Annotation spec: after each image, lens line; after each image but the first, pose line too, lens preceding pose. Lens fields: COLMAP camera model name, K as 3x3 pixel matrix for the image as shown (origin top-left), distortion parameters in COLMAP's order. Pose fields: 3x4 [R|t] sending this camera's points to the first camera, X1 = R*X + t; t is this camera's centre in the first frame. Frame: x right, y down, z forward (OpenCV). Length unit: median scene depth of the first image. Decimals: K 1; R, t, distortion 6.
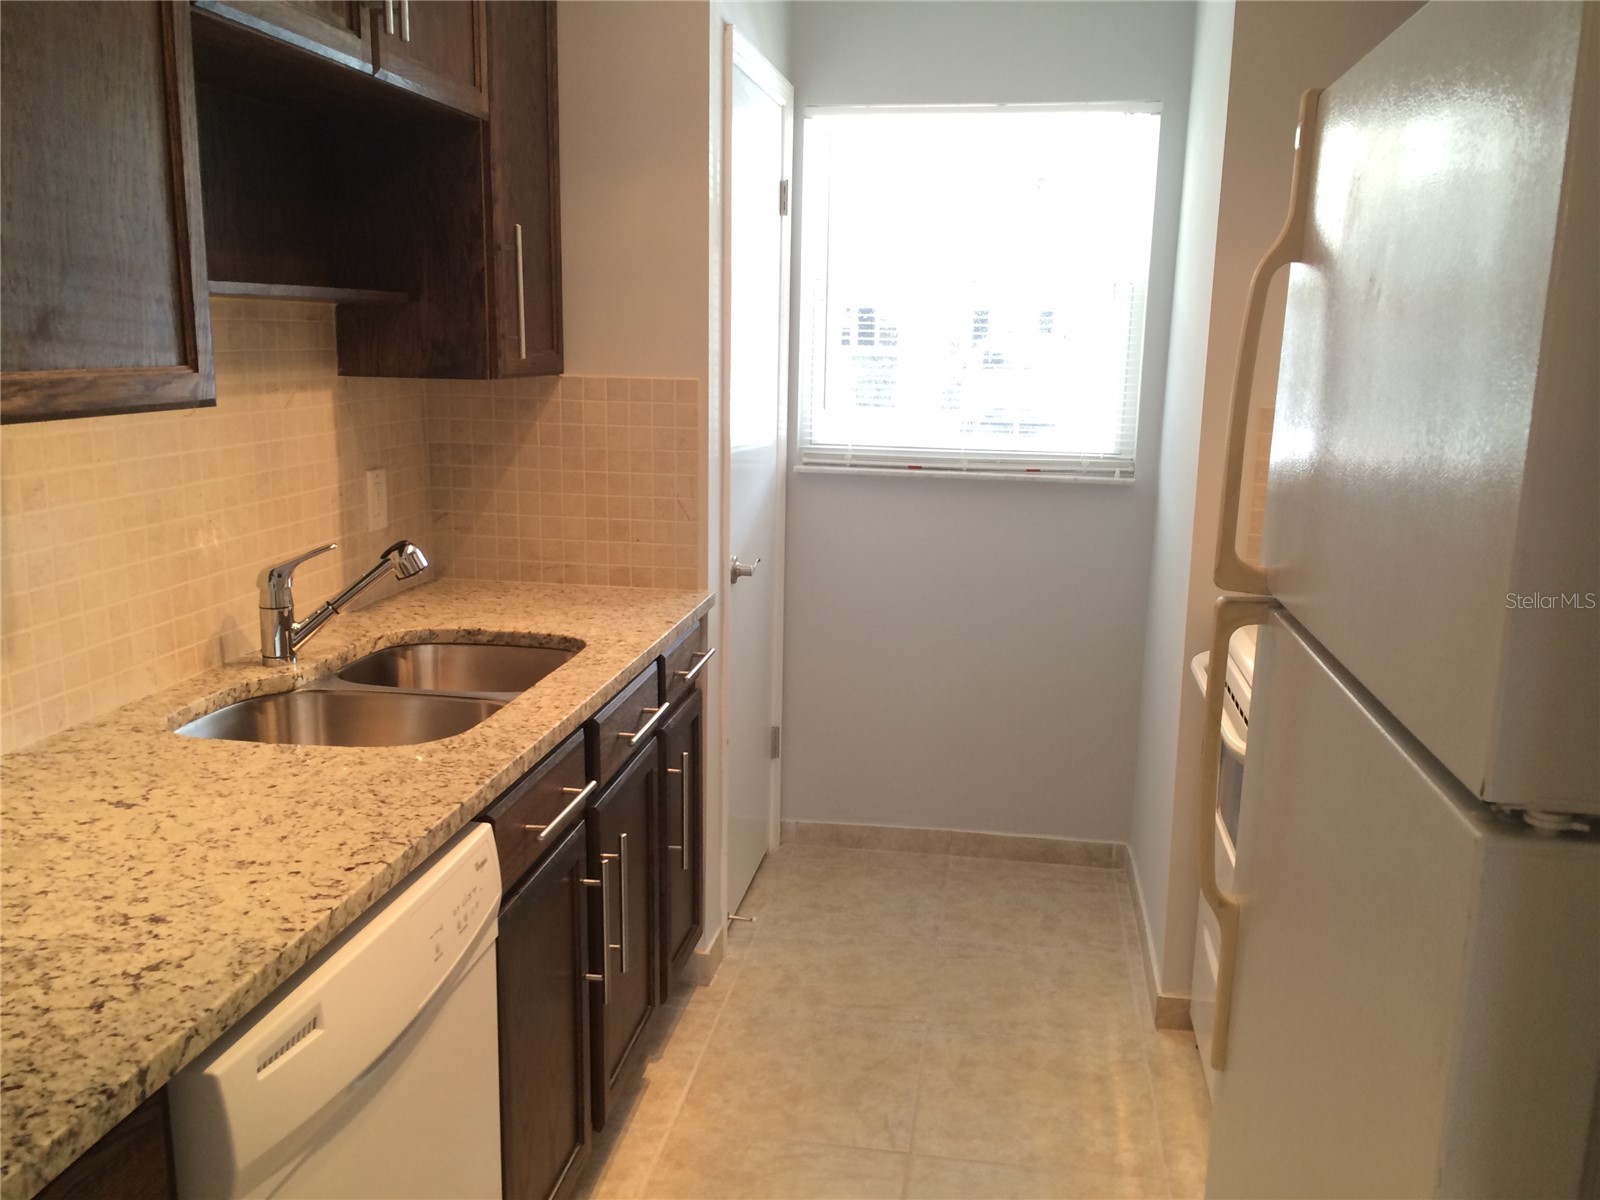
lens RADIAL K [[1388.6, 0, 800.4], [0, 1388.6, 599.4], [0, 0, 1]] dist [0.083179, -0.060006]
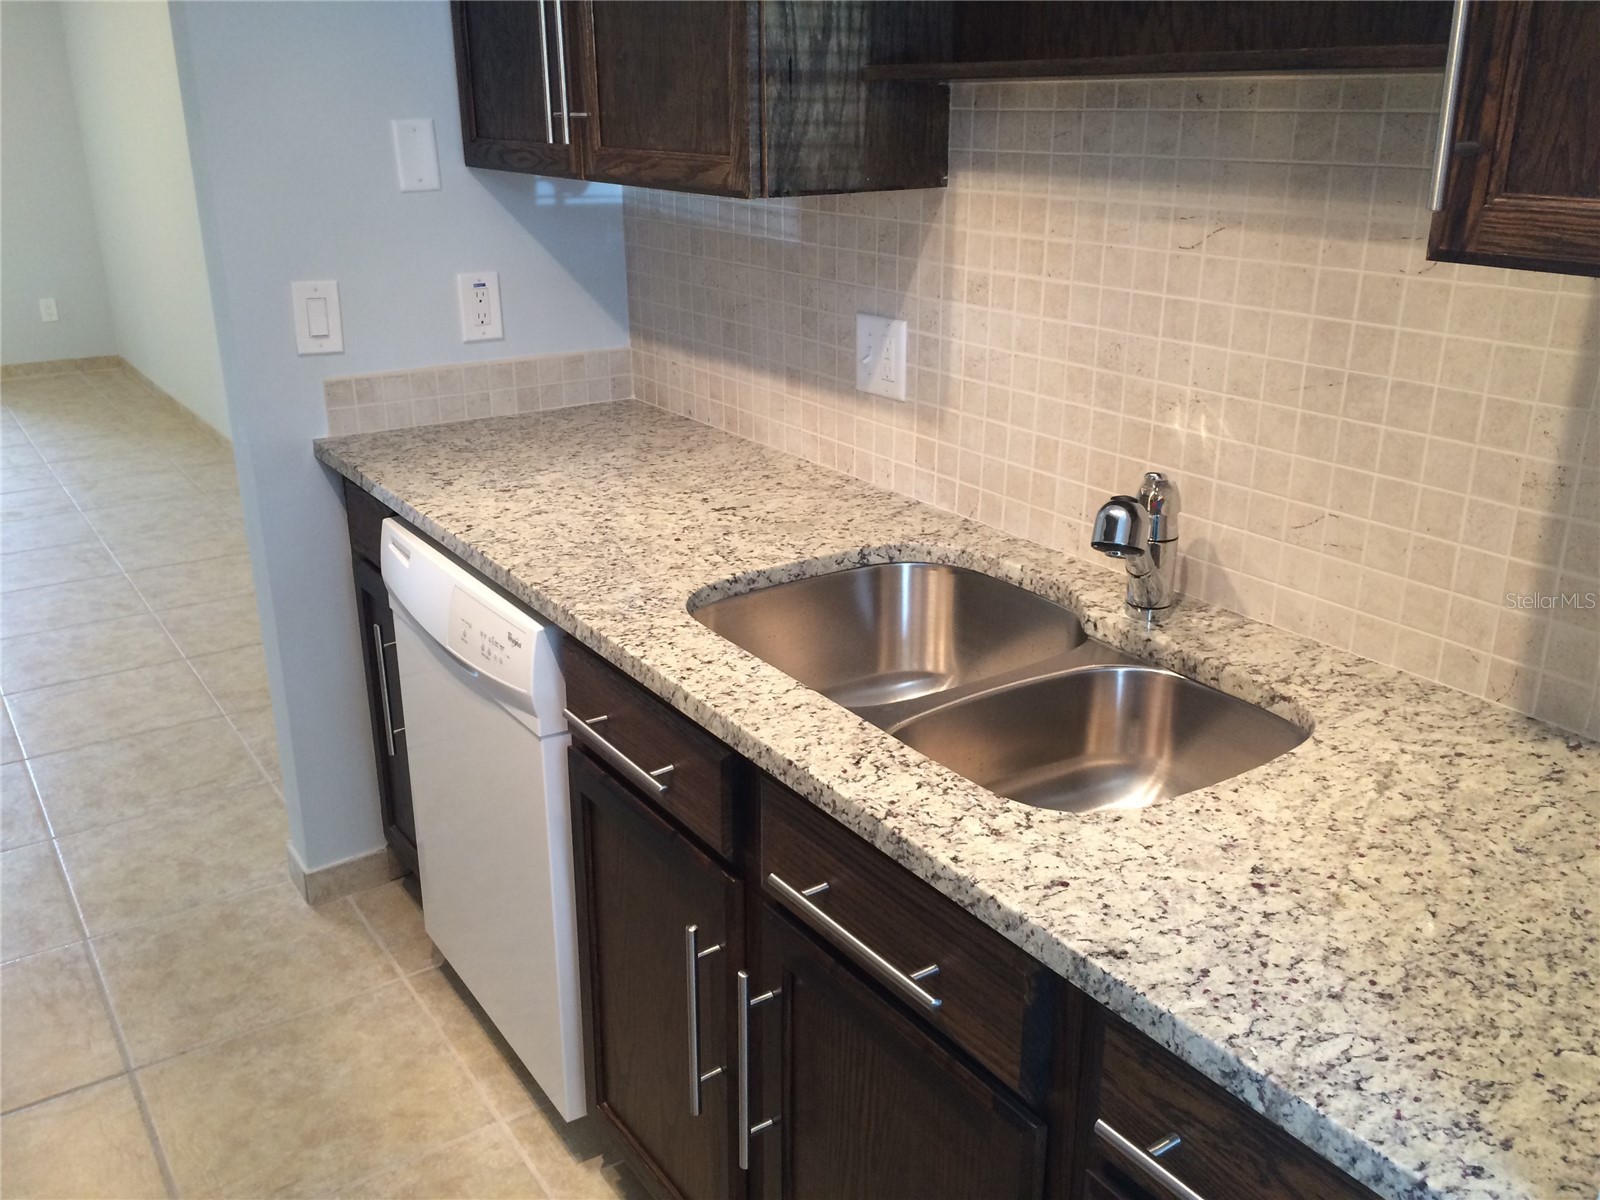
lens RADIAL K [[1388.6, 0, 796.5], [0, 1388.6, 600.6], [0, 0, 1]] dist [0.083179, -0.060006]
pose [[-0.728791, 0.222850, -0.647458, 0.274767], [-0.138534, 0.878017, 0.458142, -0.328957], [0.670576, 0.423585, -0.609019, 1.650311]]
